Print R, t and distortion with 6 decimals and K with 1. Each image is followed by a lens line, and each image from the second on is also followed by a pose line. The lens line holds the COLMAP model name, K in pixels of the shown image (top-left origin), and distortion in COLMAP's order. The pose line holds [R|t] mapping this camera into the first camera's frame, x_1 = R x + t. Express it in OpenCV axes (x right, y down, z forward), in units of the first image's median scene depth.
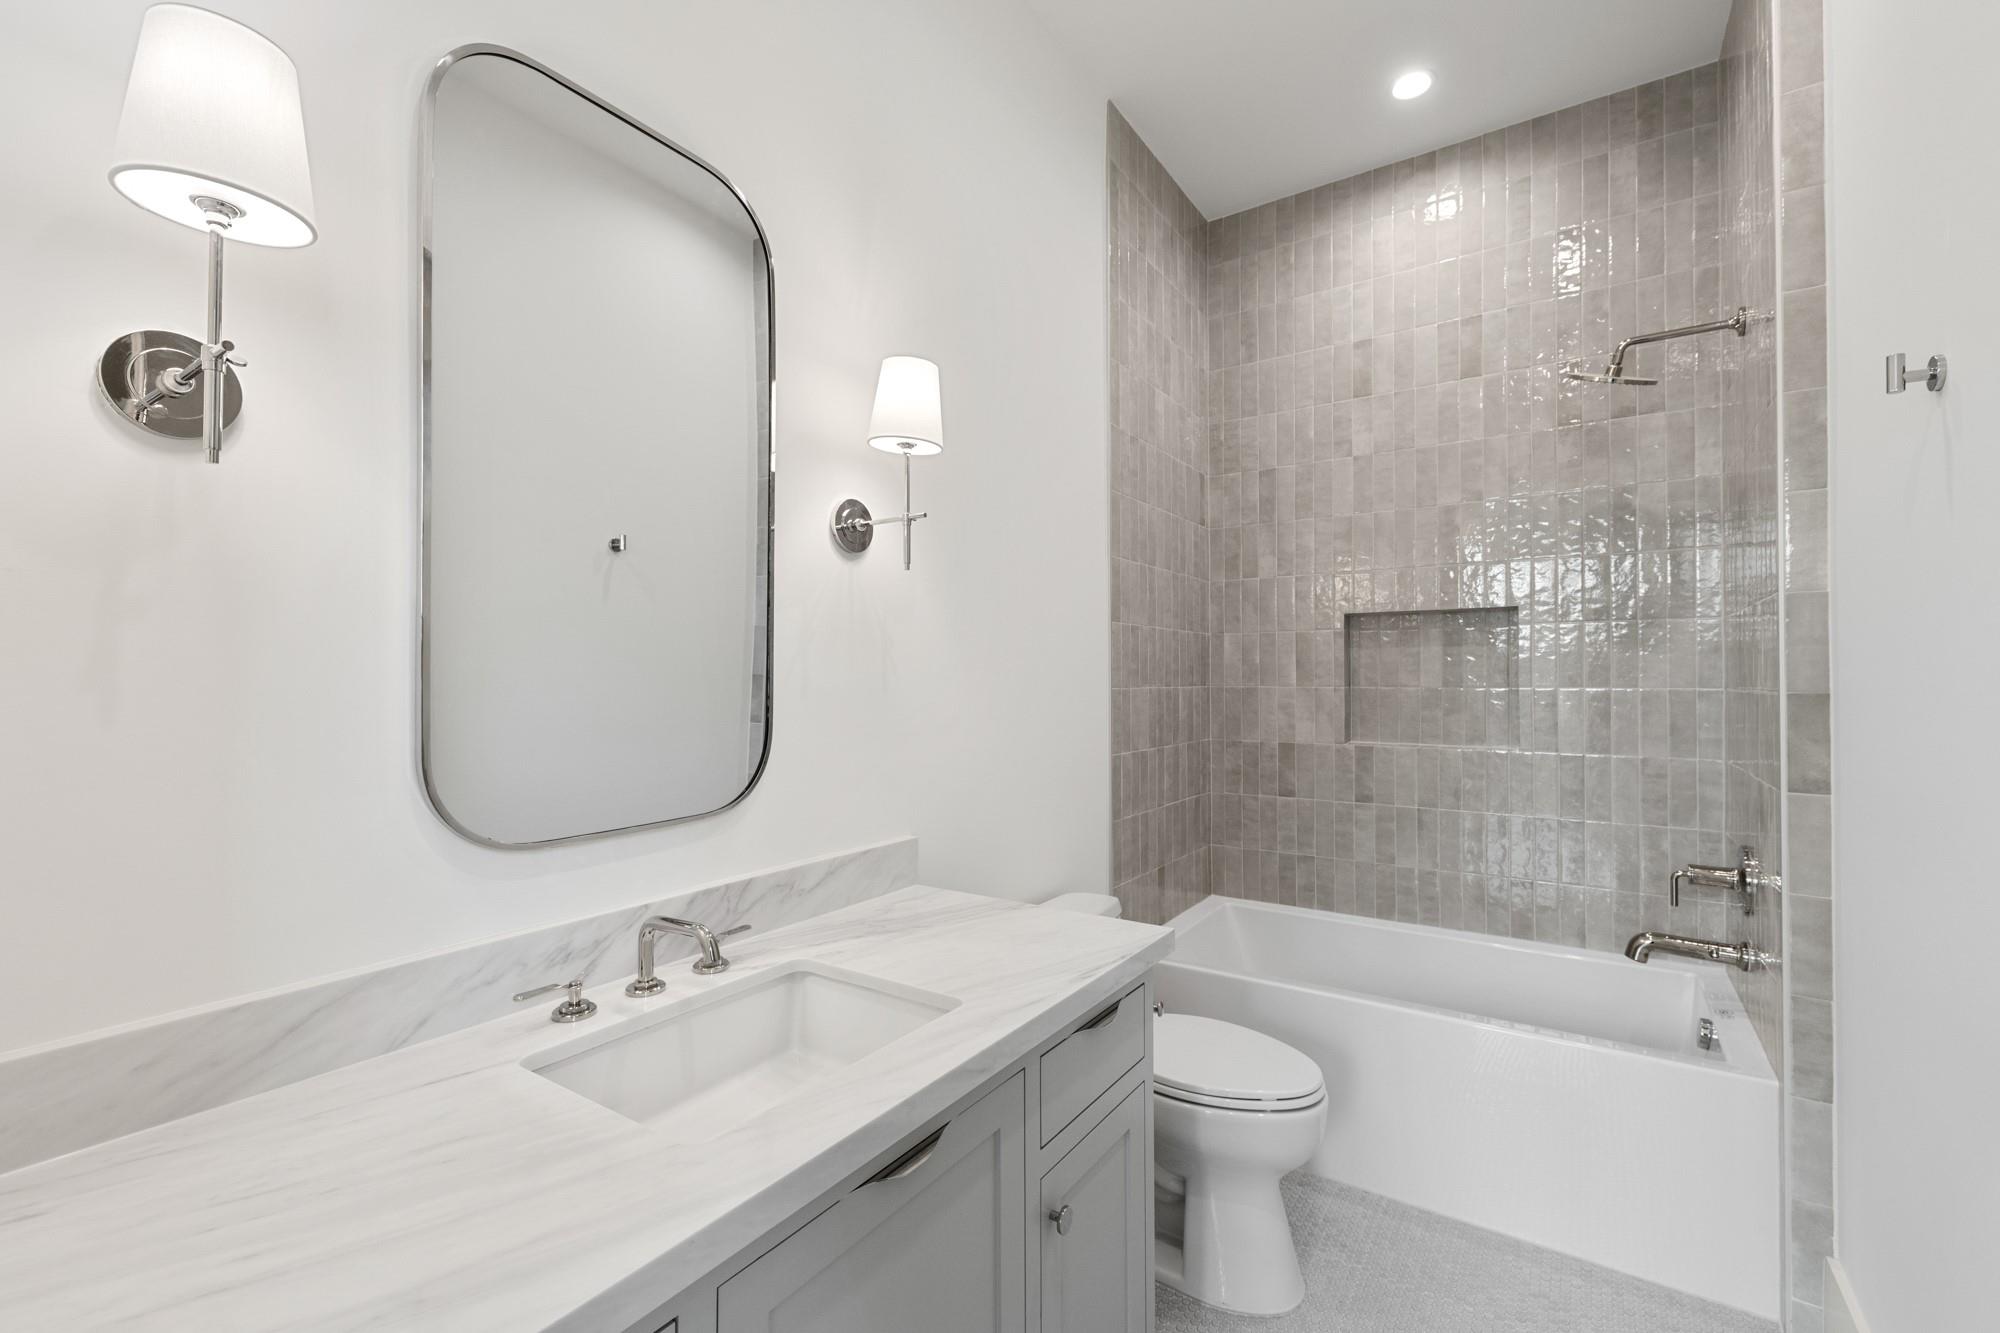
lens RADIAL K [[894.2, 0, 1004.9], [0, 894.2, 662.8], [0, 0, 1]] dist [0.004722, 0.000534]
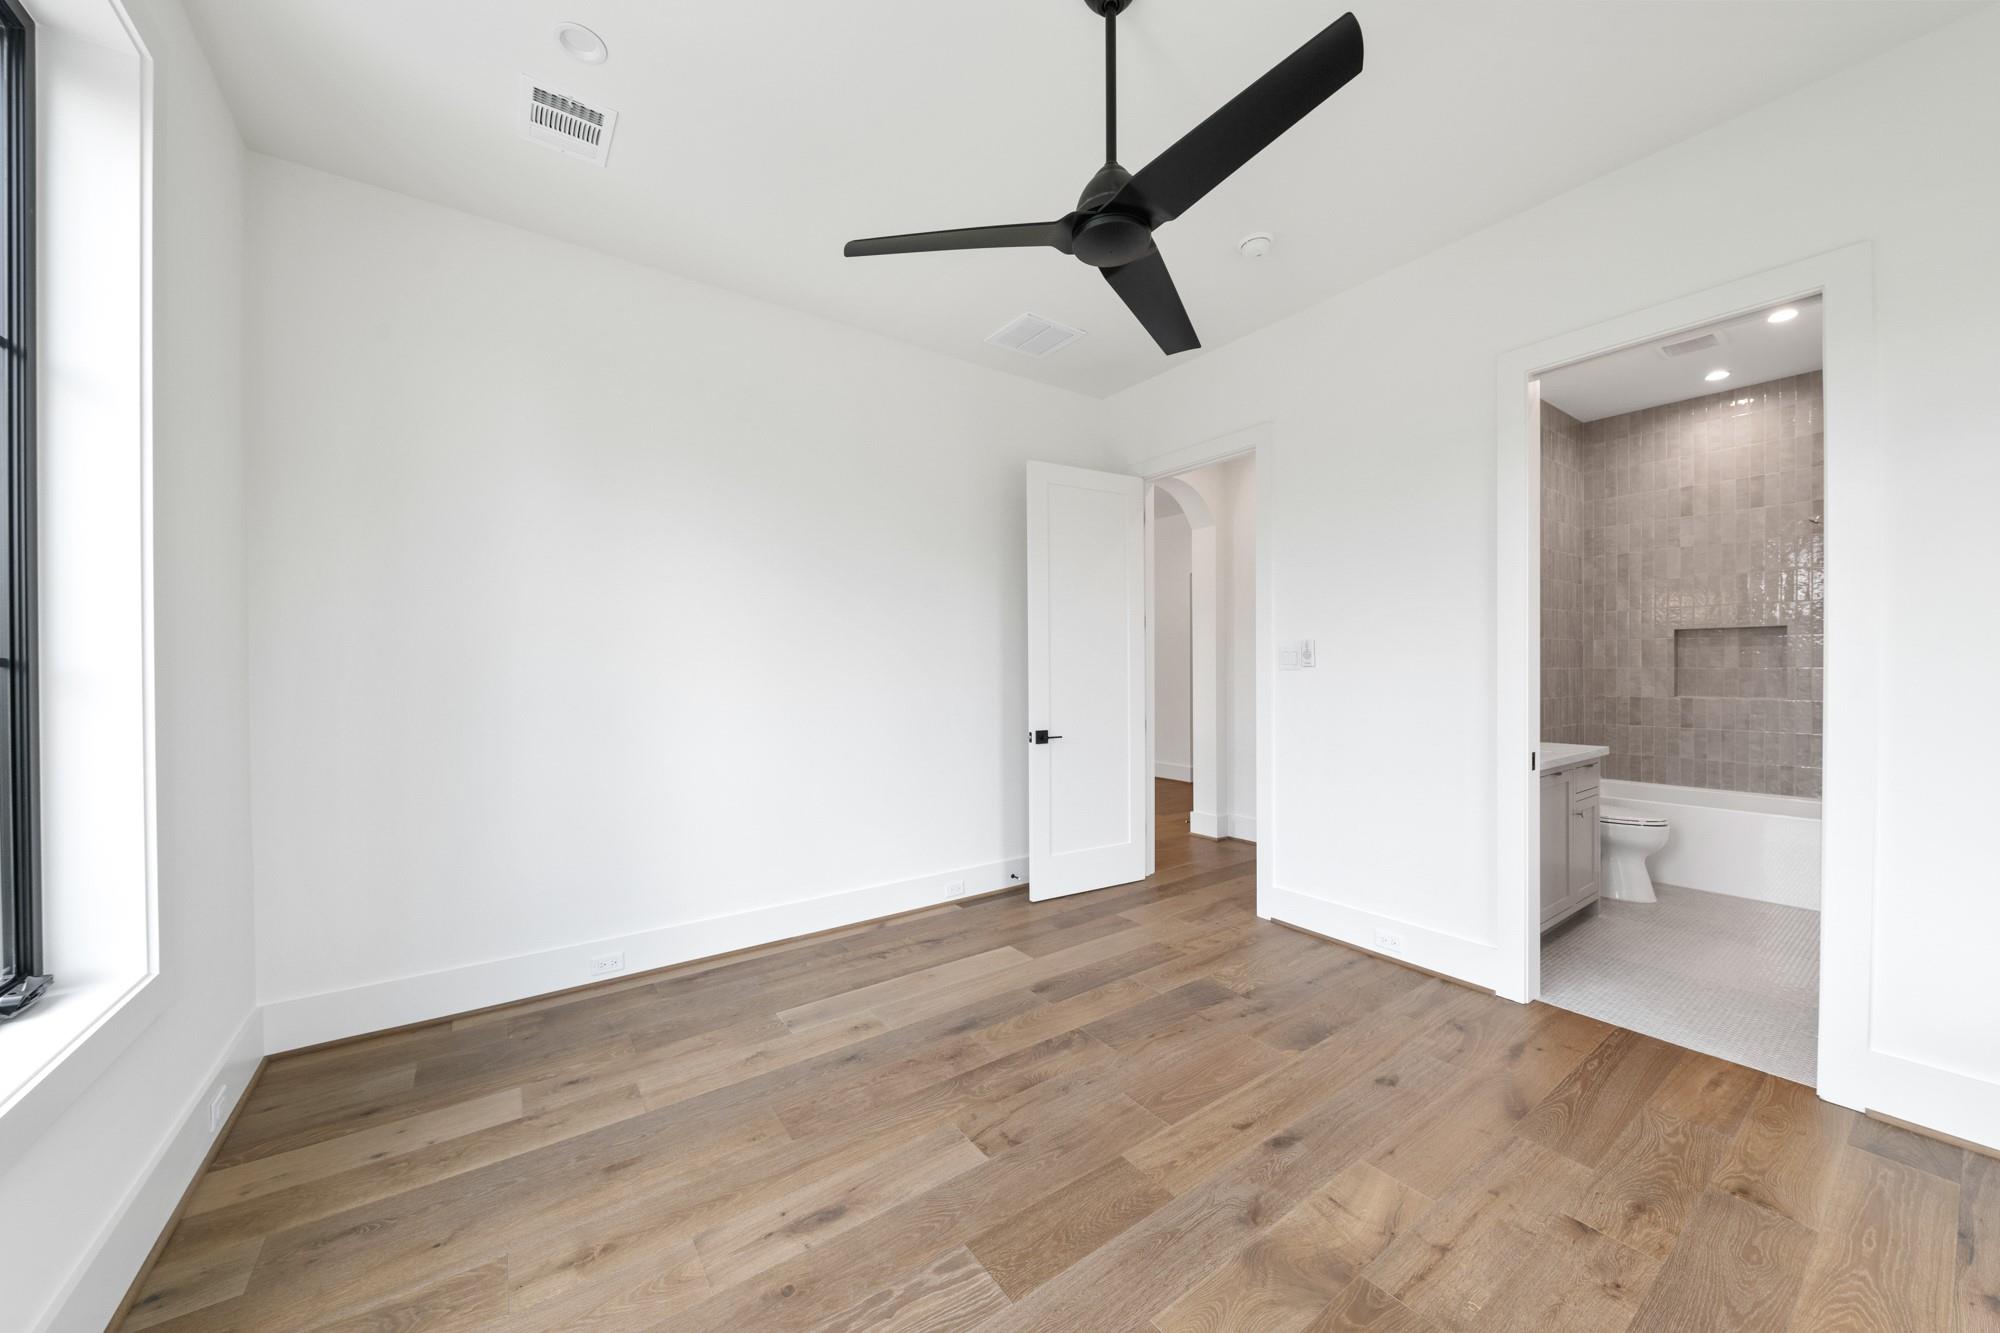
lens RADIAL K [[735.5, 0, 992.8], [0, 735.5, 668.6], [0, 0, 1]] dist [-0.003552, -0.001164]
pose [[0.931850, -0.002932, -0.362833, -0.410147], [0.009745, 0.999809, 0.016949, -0.011666], [0.362714, -0.019330, 0.931700, -0.989362]]
